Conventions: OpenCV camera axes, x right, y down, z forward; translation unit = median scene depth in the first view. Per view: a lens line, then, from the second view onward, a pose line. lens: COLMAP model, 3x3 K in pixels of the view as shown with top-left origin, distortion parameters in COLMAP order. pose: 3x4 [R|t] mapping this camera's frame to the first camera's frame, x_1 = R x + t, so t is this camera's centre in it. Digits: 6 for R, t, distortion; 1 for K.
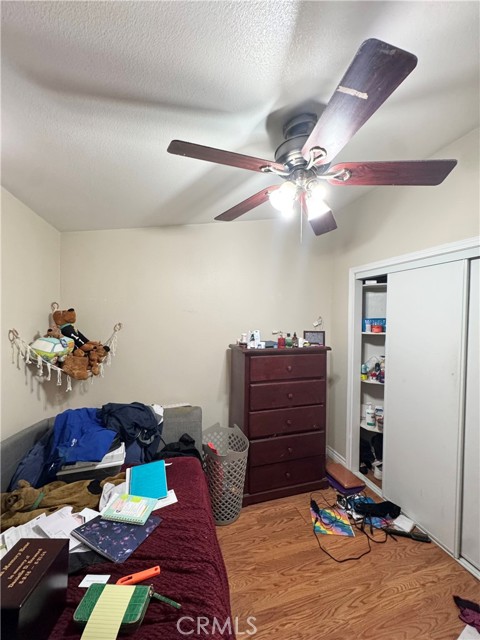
lens RADIAL K [[258.9, 0, 240.1], [0, 258.9, 320.1], [0, 0, 1]] dist [-0.000338, -0.000094]
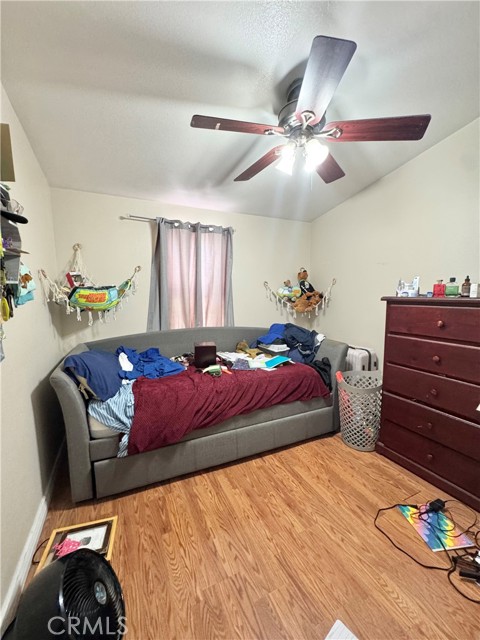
lens RADIAL K [[258.9, 0, 239.6], [0, 258.9, 321.4], [0, 0, 1]] dist [-0.000338, -0.000094]
pose [[0.155929, 0.097179, -0.982976, 0.911556], [-0.001874, 0.995176, 0.098087, 0.114971], [0.987767, -0.013453, 0.155359, 0.327764]]
